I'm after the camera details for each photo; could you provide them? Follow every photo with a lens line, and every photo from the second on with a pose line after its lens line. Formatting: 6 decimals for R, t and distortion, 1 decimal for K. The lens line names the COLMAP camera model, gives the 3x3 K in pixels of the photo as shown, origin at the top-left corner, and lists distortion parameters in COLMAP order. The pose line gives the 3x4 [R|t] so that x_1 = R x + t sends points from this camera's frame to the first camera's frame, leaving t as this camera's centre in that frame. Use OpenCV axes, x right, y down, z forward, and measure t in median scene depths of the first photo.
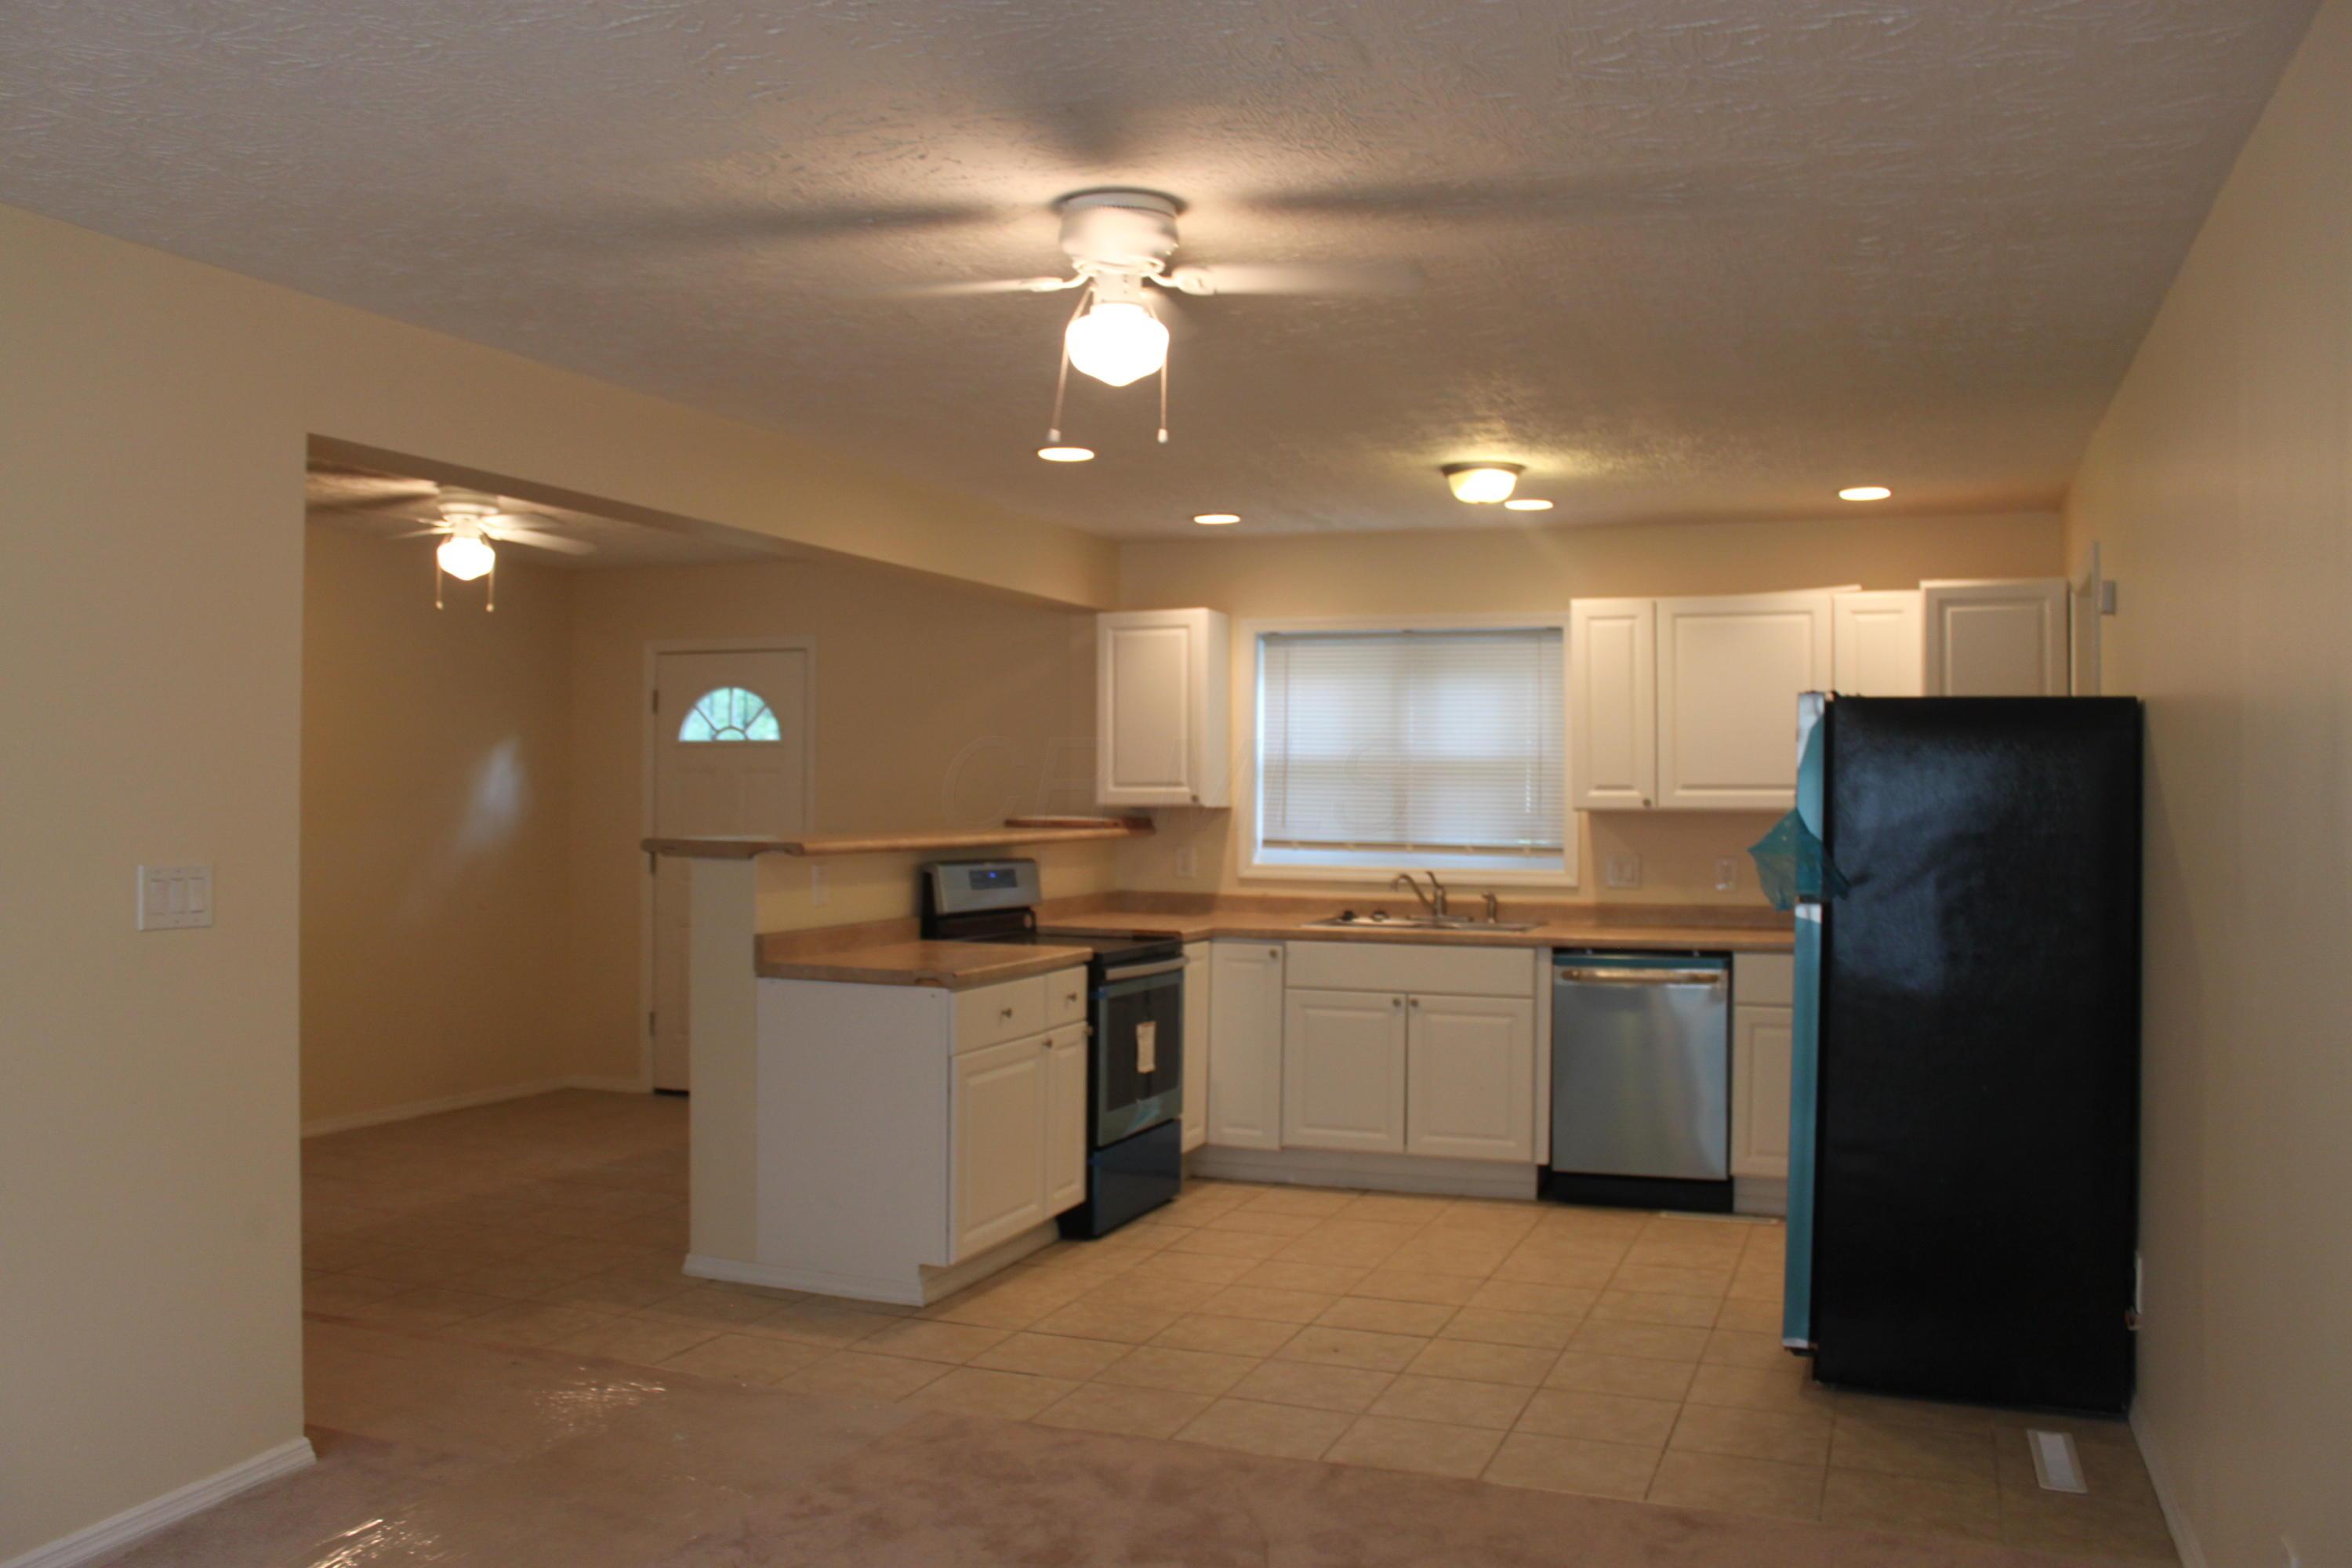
lens RADIAL K [[1946.2, 0, 1176.0], [0, 1946.2, 784.0], [0, 0, 1]] dist [-0.172507, 0.165319]
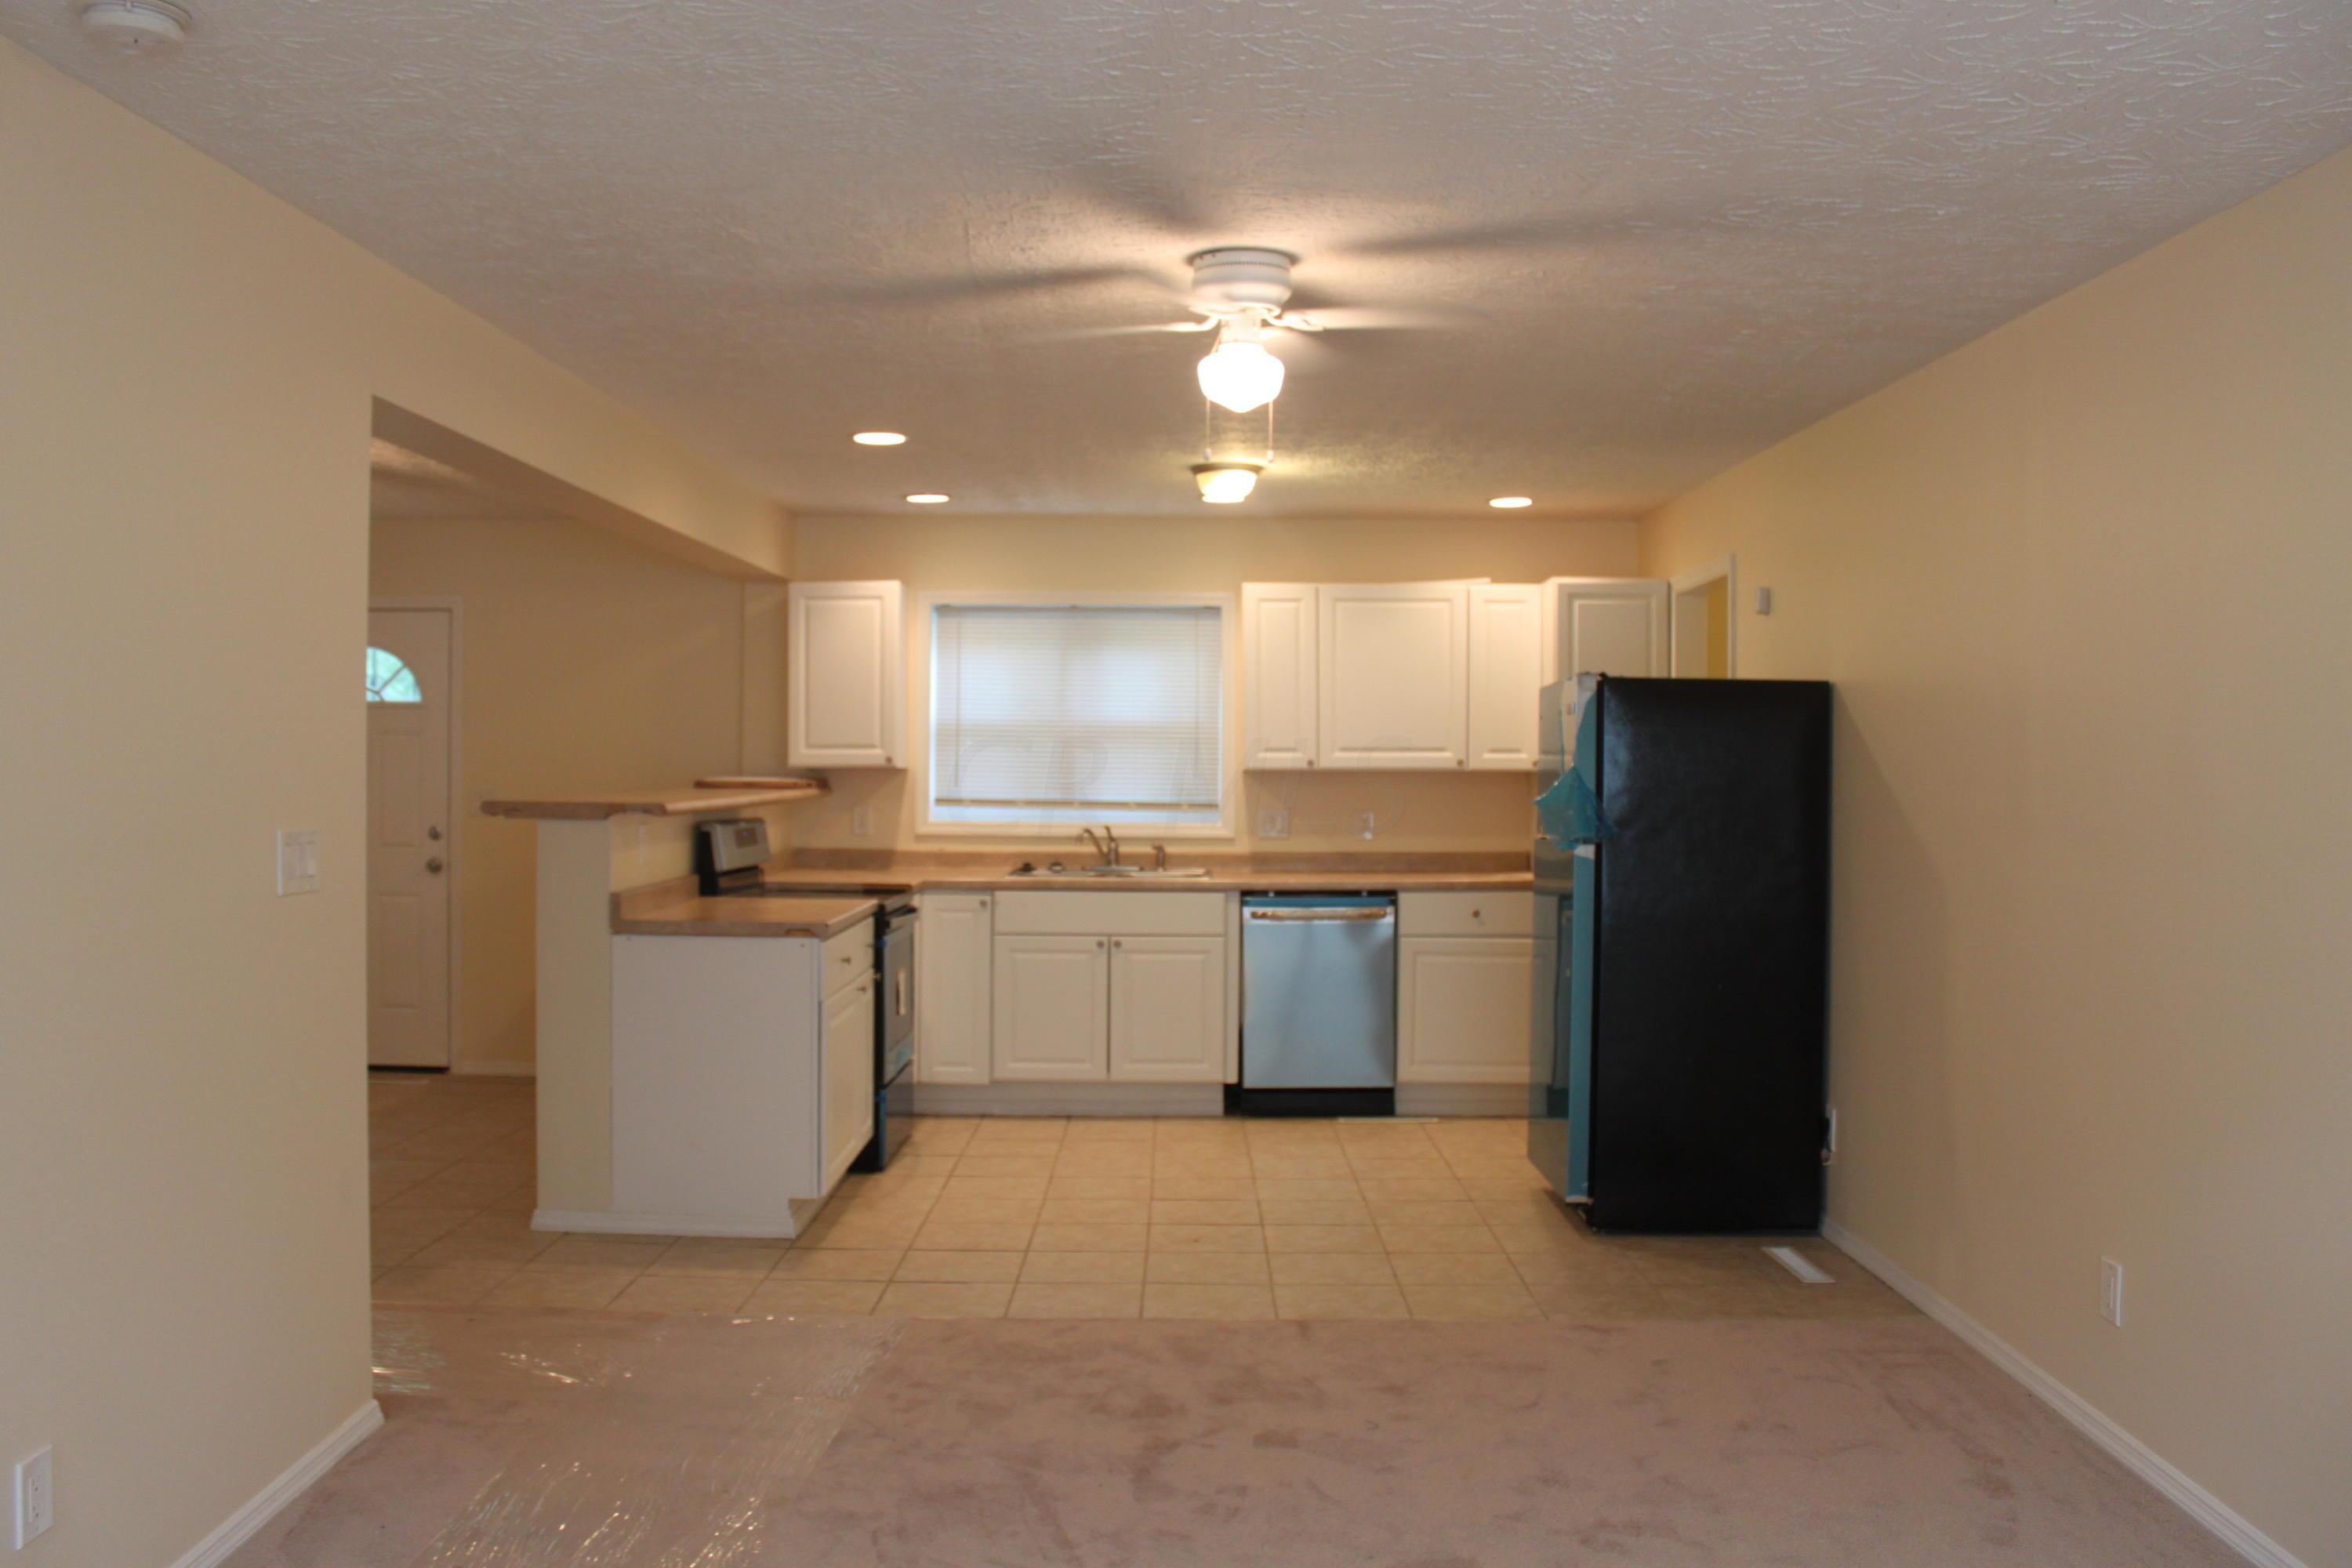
lens RADIAL K [[1946.2, 0, 1176.0], [0, 1946.2, 784.0], [0, 0, 1]] dist [-0.172507, 0.165319]
pose [[0.935322, -0.005831, 0.353749, -0.242950], [-0.001151, 0.999809, 0.019521, -0.000325], [-0.353795, -0.018666, 0.935137, -0.050828]]
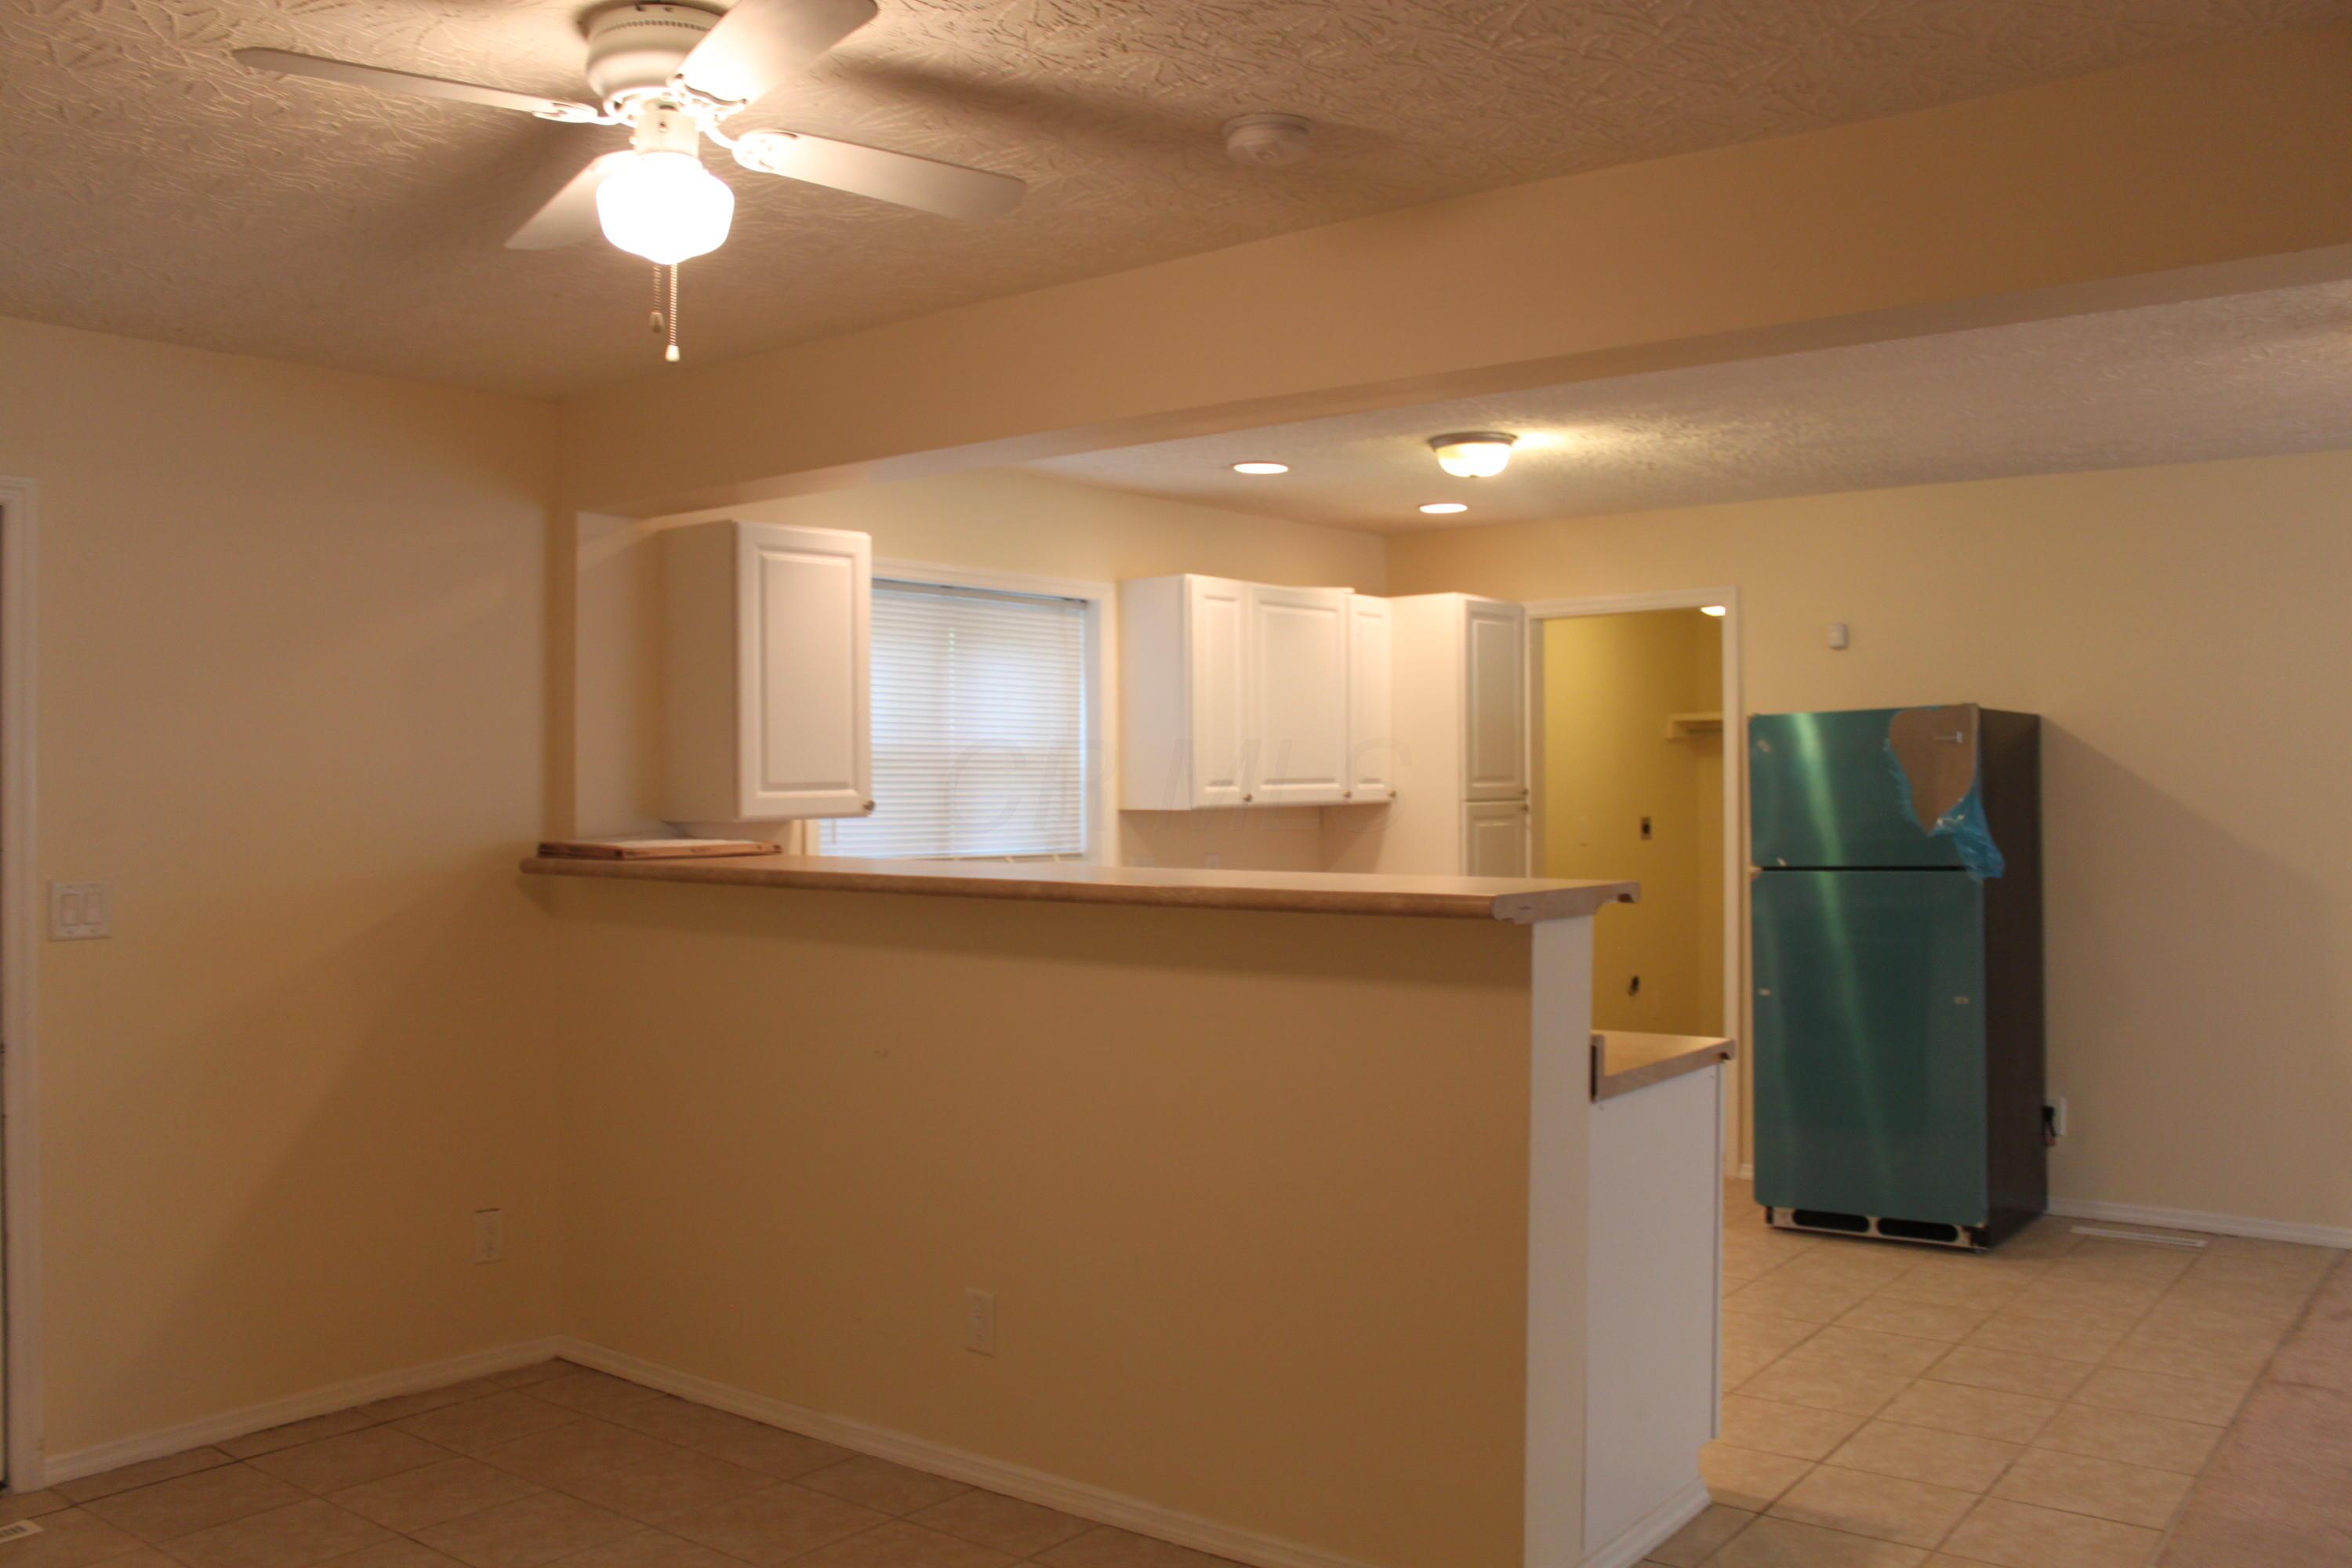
lens RADIAL K [[1946.2, 0, 1176.0], [0, 1946.2, 784.0], [0, 0, 1]] dist [-0.172507, 0.165319]
pose [[0.289200, -0.011039, 0.957205, -0.687192], [0.005477, 0.999936, 0.009877, -0.007266], [-0.957253, 0.002386, 0.289242, 0.774782]]
